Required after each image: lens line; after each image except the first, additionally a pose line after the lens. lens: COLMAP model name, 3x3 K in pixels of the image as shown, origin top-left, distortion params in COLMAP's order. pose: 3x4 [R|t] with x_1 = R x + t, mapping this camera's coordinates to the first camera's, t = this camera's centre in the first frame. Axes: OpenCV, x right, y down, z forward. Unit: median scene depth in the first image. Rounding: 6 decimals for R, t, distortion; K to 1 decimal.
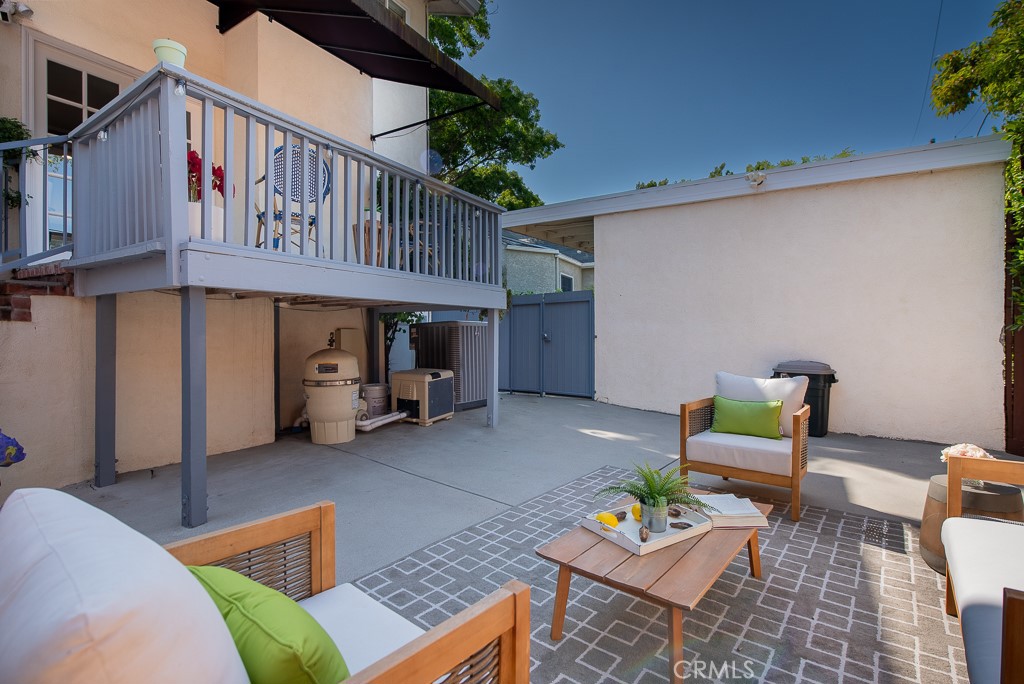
lens RADIAL K [[472.0, 0, 508.3], [0, 472.0, 341.6], [0, 0, 1]] dist [0.018221, 0.000202]
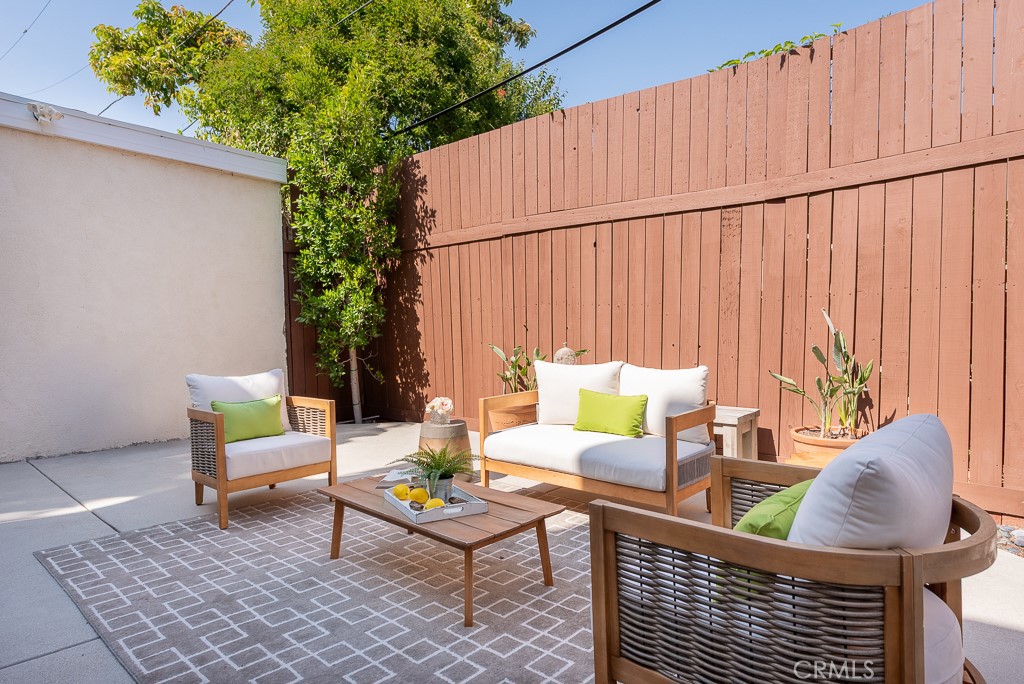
lens RADIAL K [[600.6, 0, 513.5], [0, 600.6, 331.8], [0, 0, 1]] dist [0.008729, 0.001865]
pose [[0.115169, -0.012241, 0.993270, -0.520650], [0.030196, 0.999505, 0.008816, -0.001531], [-0.992887, 0.028978, 0.115482, 0.345238]]
